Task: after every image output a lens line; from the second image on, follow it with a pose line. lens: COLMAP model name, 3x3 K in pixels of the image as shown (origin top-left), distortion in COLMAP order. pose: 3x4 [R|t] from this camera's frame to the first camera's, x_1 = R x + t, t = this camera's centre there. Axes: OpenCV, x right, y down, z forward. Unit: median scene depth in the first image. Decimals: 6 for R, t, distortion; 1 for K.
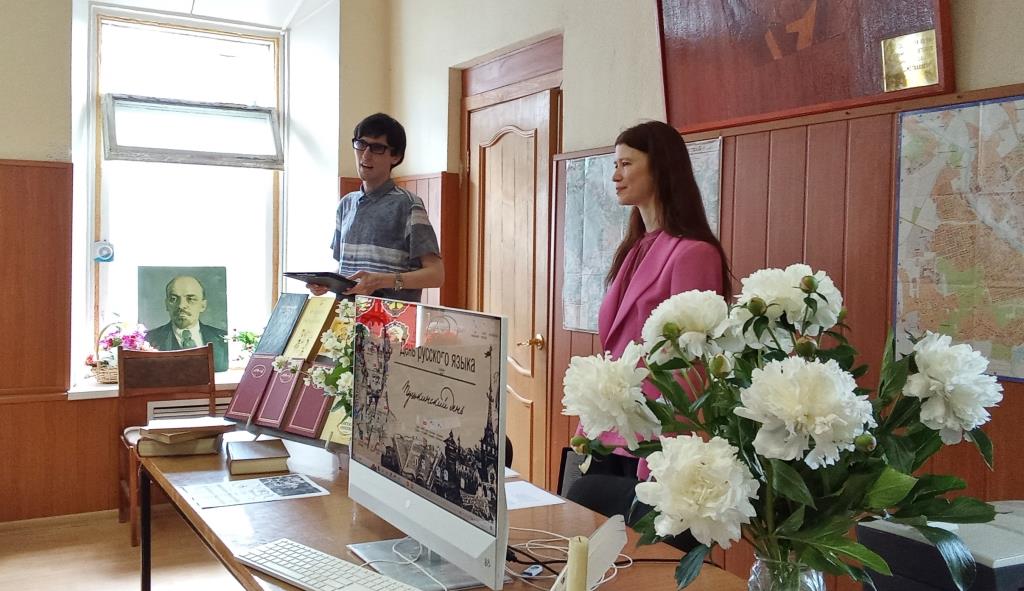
lens RADIAL K [[973.4, 0, 475.5], [0, 973.4, 272.8], [0, 0, 1]] dist [0.037072, 0.000000]
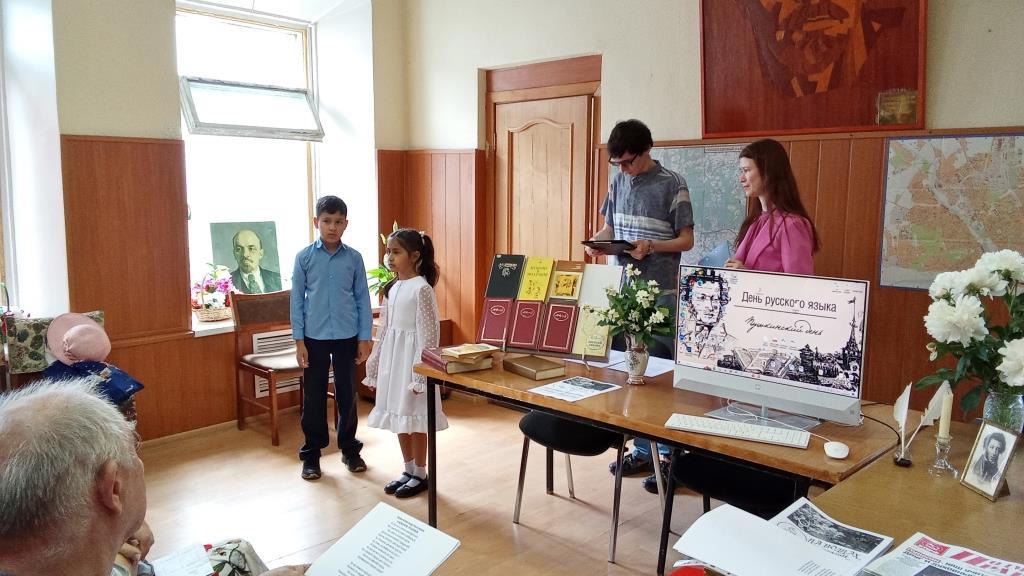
lens RADIAL K [[799.9, 0, 519.8], [0, 799.9, 287.9], [0, 0, 1]] dist [0.082080, -0.135965]
pose [[0.945358, -0.048729, 0.322371, -0.431857], [0.012462, 0.993446, 0.113621, -0.049731], [-0.325795, -0.103395, 0.939770, -0.089290]]
